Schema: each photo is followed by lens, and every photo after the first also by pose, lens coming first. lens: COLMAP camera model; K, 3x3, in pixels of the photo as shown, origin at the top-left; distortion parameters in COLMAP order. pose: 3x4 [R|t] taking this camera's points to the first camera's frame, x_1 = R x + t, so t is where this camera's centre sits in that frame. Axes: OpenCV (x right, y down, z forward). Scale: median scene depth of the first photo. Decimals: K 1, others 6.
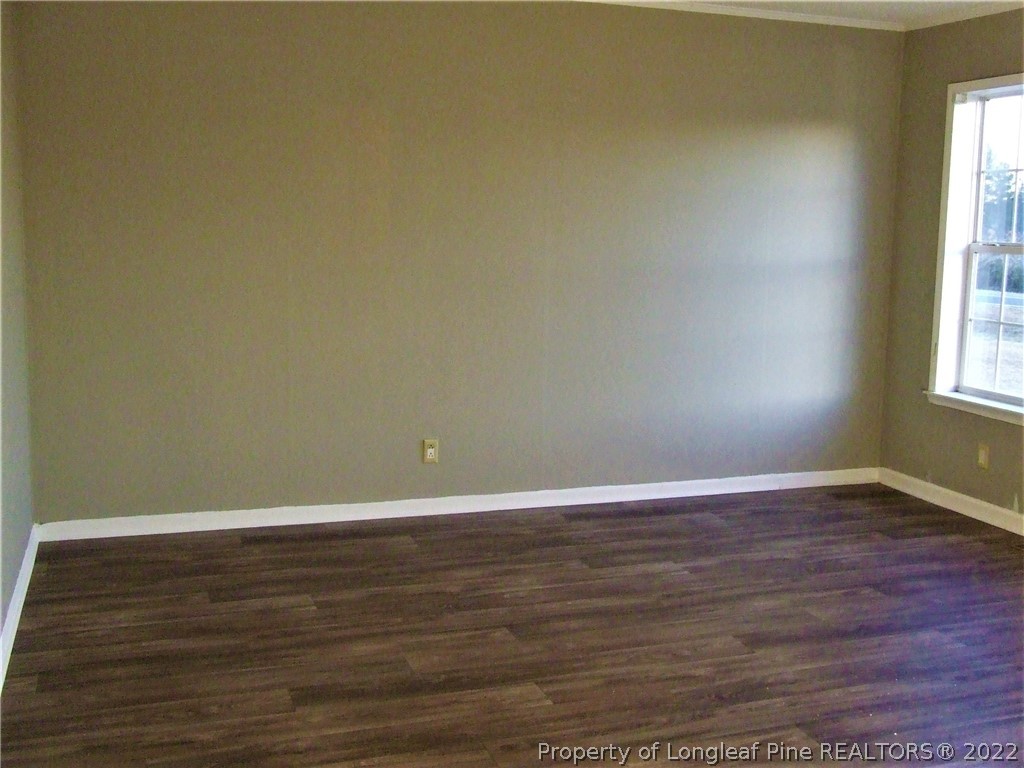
lens RADIAL K [[1129.2, 0, 512.3], [0, 1129.2, 381.3], [0, 0, 1]] dist [0.009660, 0.015107]
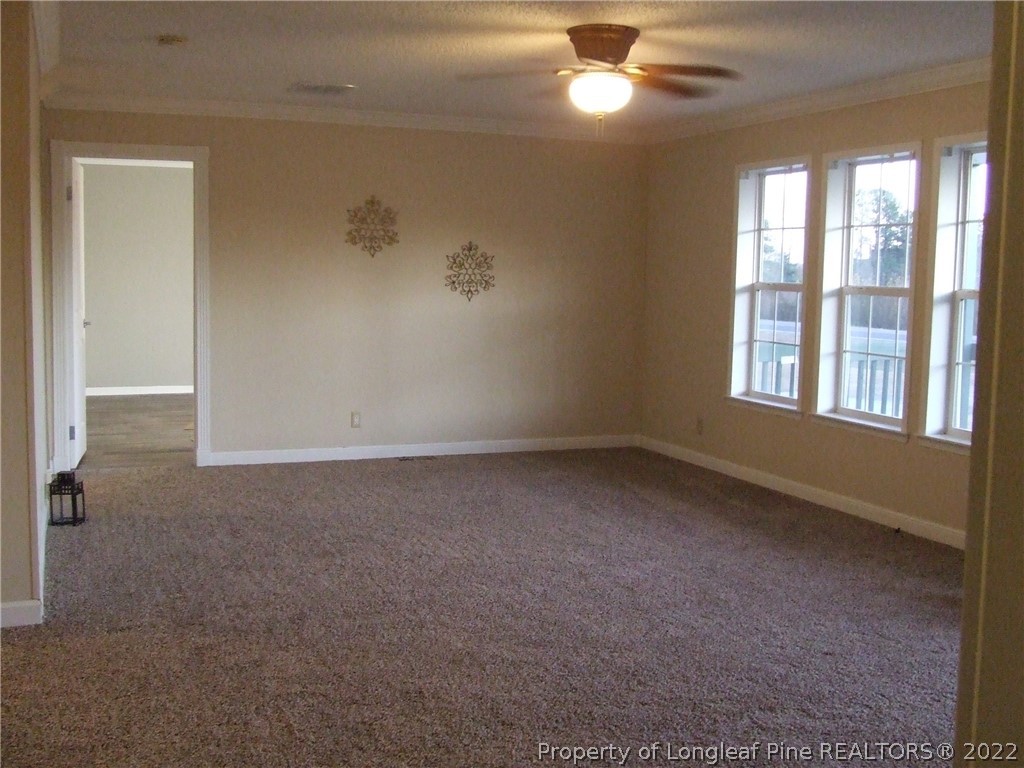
lens RADIAL K [[1129.2, 0, 512.3], [0, 1129.2, 381.3], [0, 0, 1]] dist [0.009660, 0.015107]
pose [[0.999592, 0.004040, -0.028283, 0.154682], [-0.005282, 0.999019, -0.043971, 0.052285], [0.028078, 0.044102, 0.998632, -0.321571]]
